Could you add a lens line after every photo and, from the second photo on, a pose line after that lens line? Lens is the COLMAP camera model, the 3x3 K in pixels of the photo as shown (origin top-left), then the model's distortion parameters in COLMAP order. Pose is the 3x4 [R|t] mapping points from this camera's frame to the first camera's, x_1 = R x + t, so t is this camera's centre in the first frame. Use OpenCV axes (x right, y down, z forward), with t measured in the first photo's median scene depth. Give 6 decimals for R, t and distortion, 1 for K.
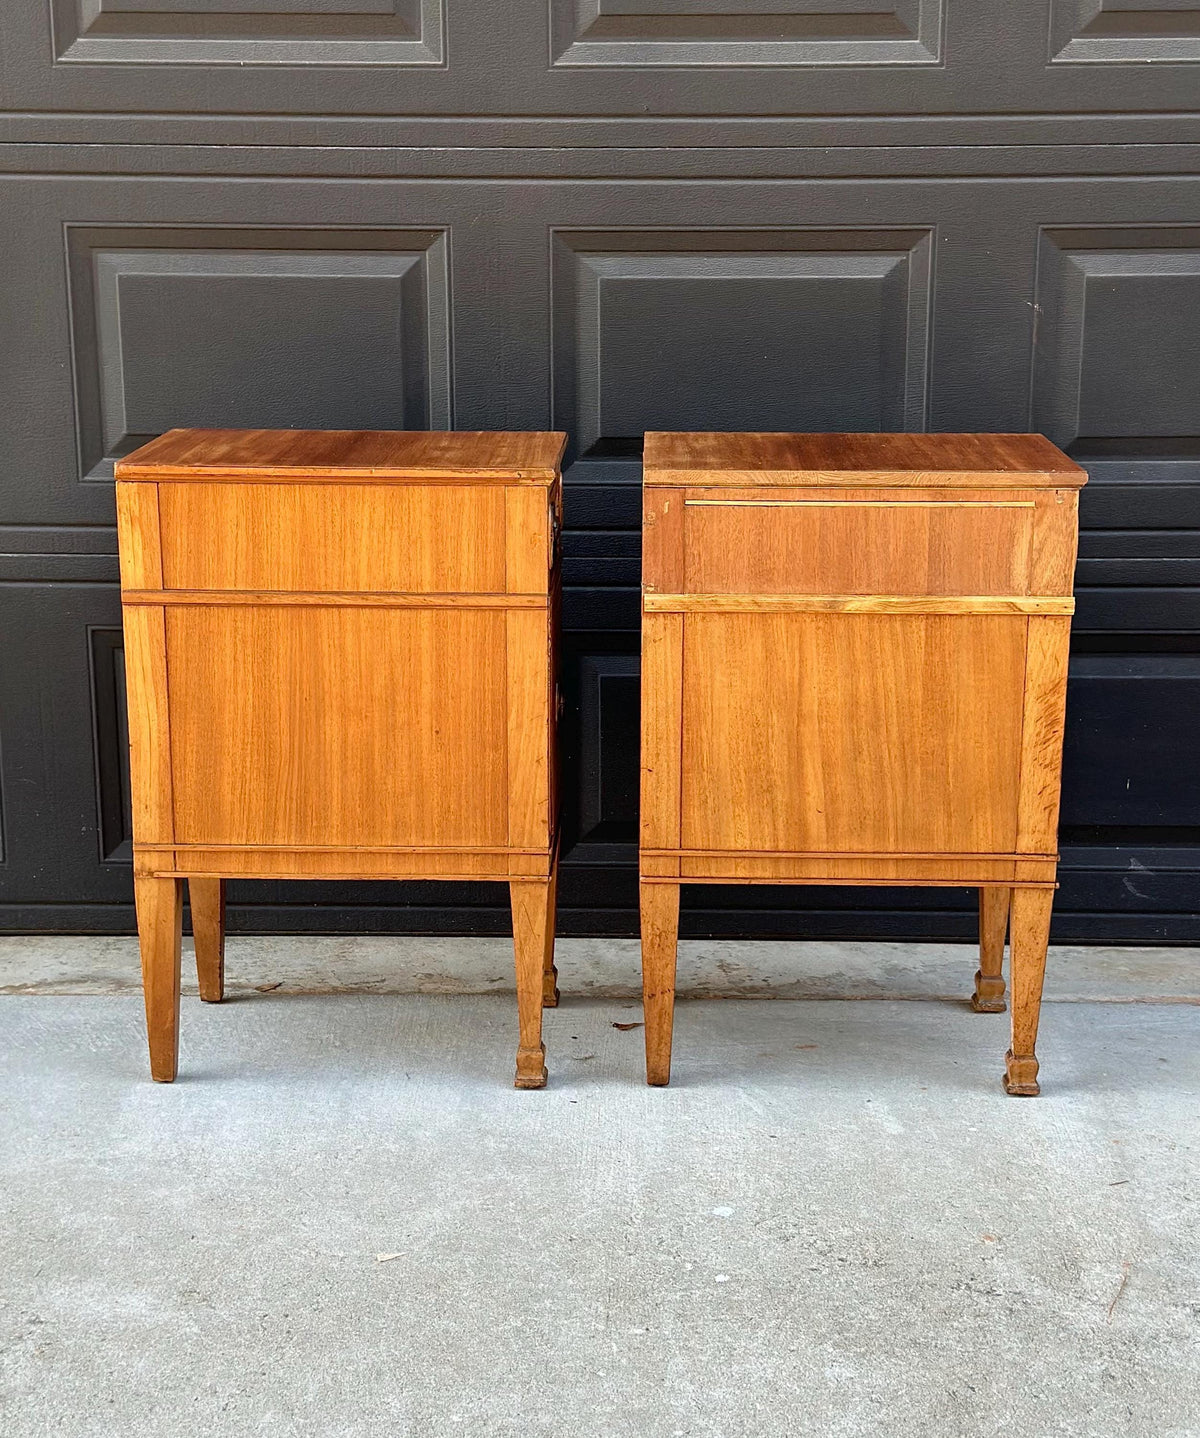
lens RADIAL K [[2535.4, 0, 588.7], [0, 2535.4, 710.2], [0, 0, 1]] dist [0.175422, 0.000000]
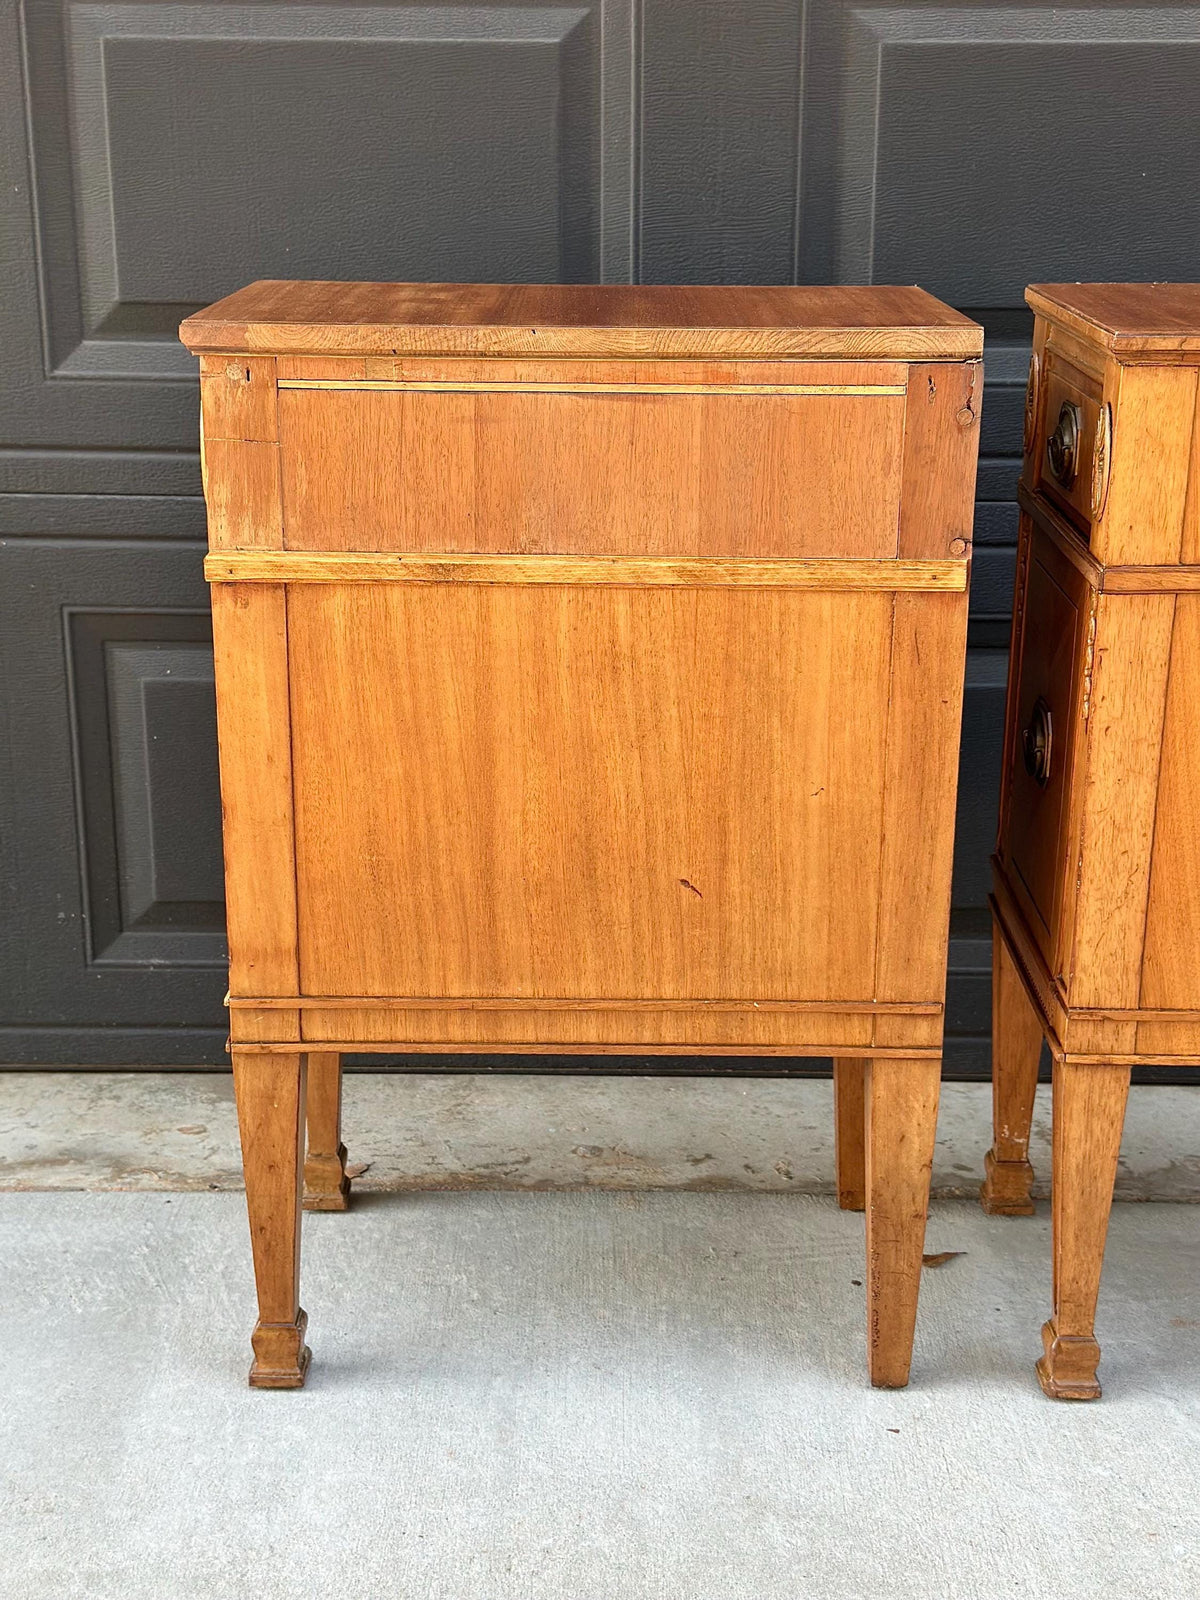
lens RADIAL K [[2400.0, 0, 575.6], [0, 2400.0, 802.9], [0, 0, 1]] dist [0.136044, 0.000000]
pose [[0.999942, 0.001479, 0.010702, -0.085183], [-0.002138, 0.998084, 0.061829, -0.024866], [-0.010590, -0.061848, 0.998029, 0.449329]]
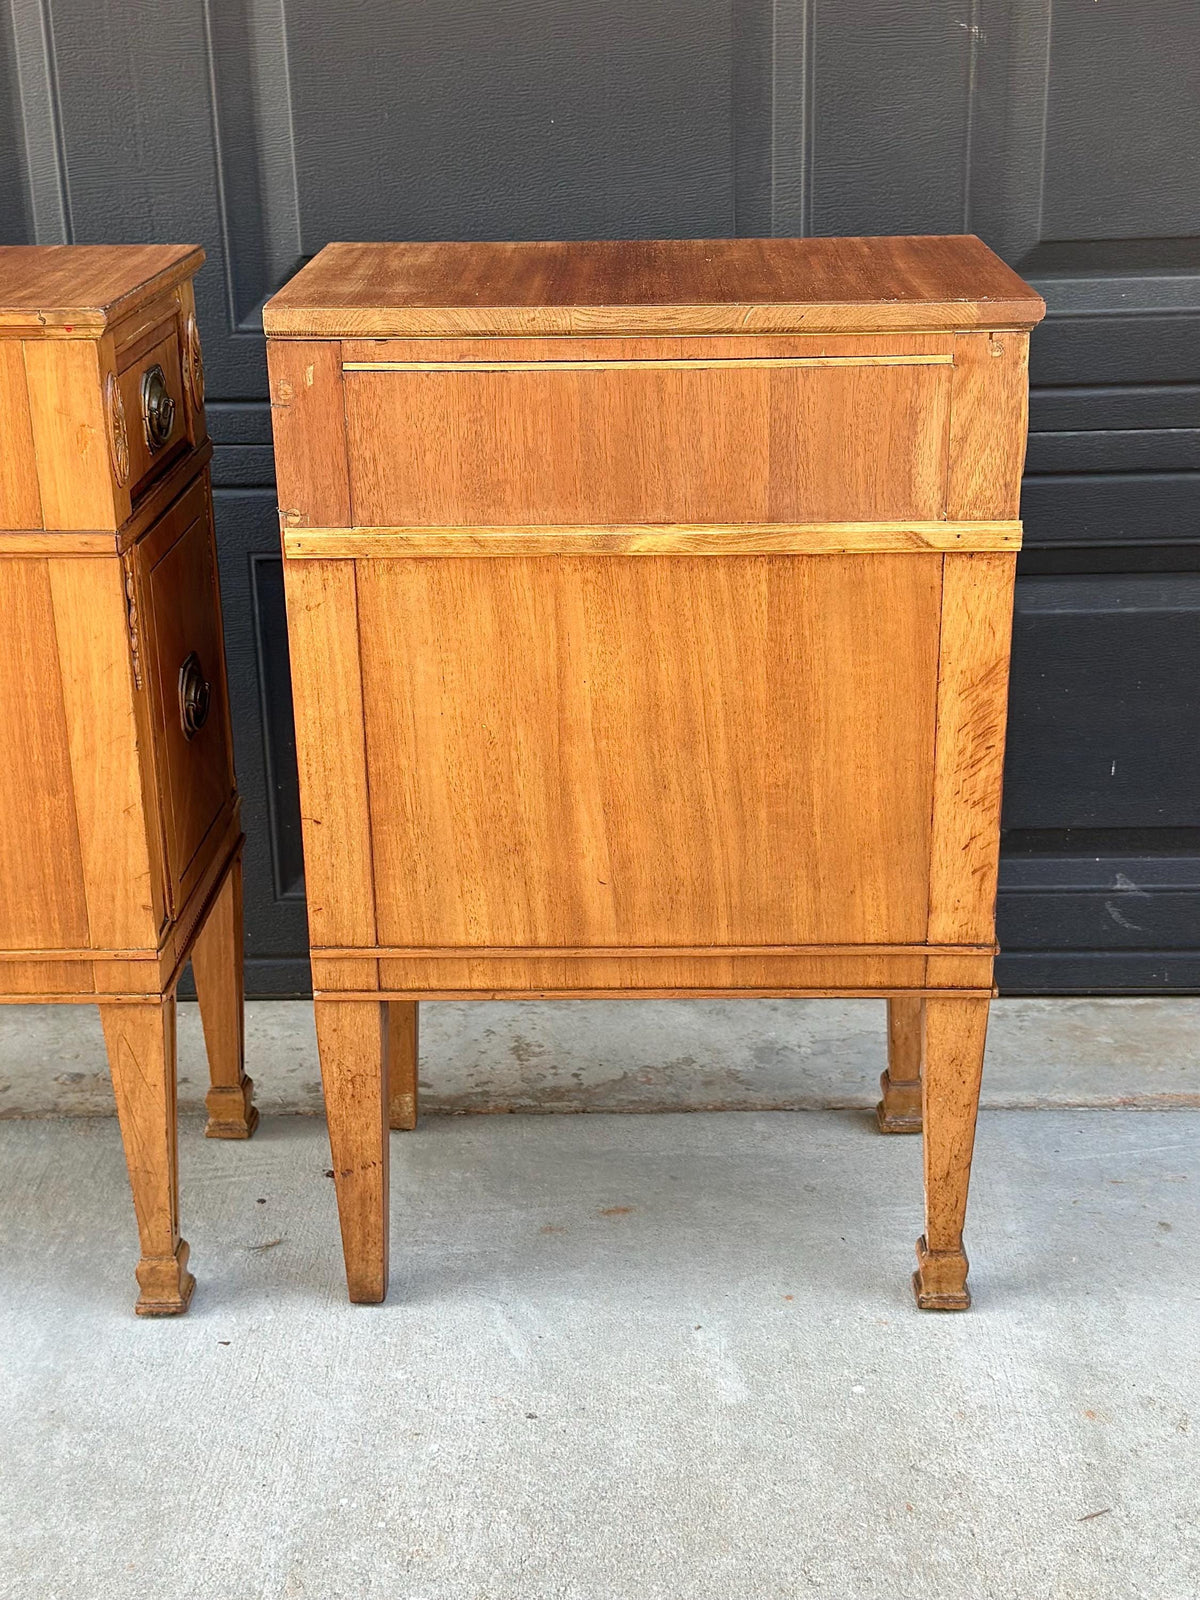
lens RADIAL K [[2400.0, 0, 610.0], [0, 2400.0, 807.5], [0, 0, 1]] dist [0.136044, 0.000000]
pose [[0.999800, -0.020013, 0.000069, 0.090441], [0.019877, 0.993387, 0.113080, -0.041087], [-0.002332, -0.113056, 0.993586, 0.424158]]
